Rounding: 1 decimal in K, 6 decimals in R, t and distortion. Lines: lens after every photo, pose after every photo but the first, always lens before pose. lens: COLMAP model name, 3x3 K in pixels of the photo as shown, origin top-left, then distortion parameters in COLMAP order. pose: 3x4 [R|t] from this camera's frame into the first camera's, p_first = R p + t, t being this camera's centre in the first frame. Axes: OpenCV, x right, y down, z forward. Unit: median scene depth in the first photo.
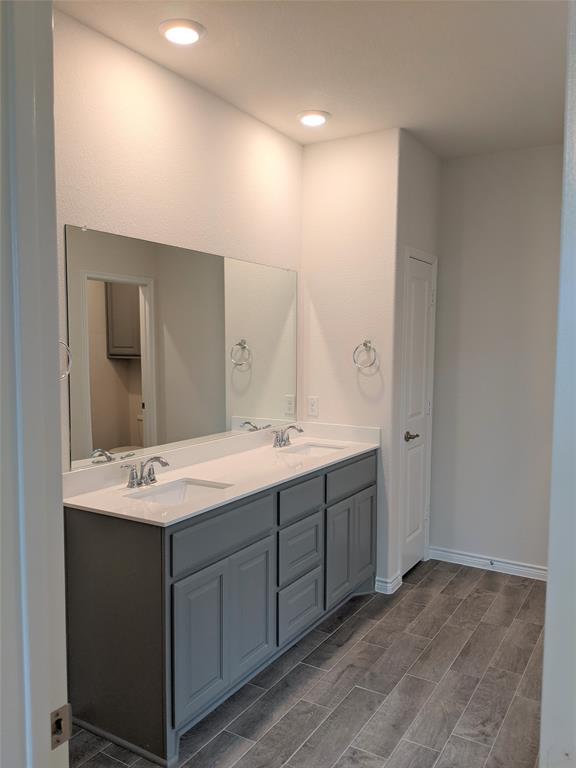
lens RADIAL K [[610.0, 0, 286.1], [0, 610.0, 385.3], [0, 0, 1]] dist [0.044479, -0.079417]
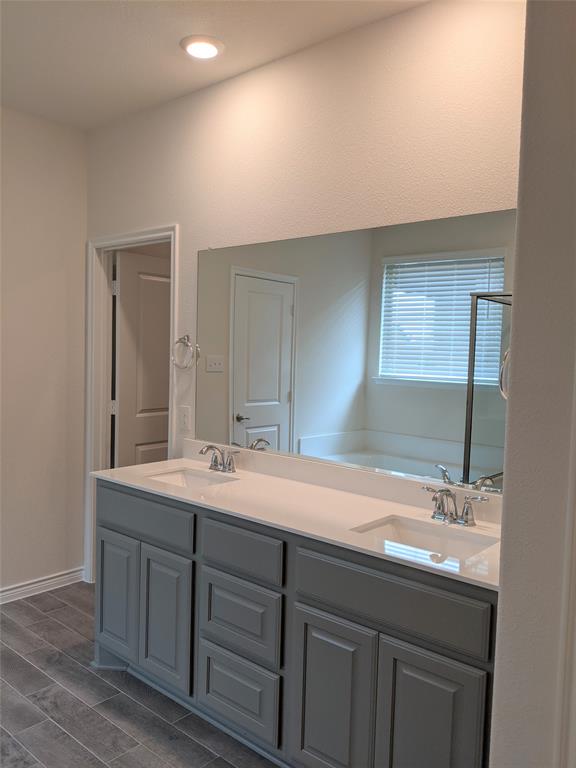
lens RADIAL K [[610.0, 0, 286.3], [0, 610.0, 383.1], [0, 0, 1]] dist [0.044479, -0.079417]
pose [[-0.172914, 0.037443, -0.984225, 0.832398], [-0.089069, 0.994588, 0.053485, -0.067384], [0.980901, 0.096912, -0.168644, 1.303611]]
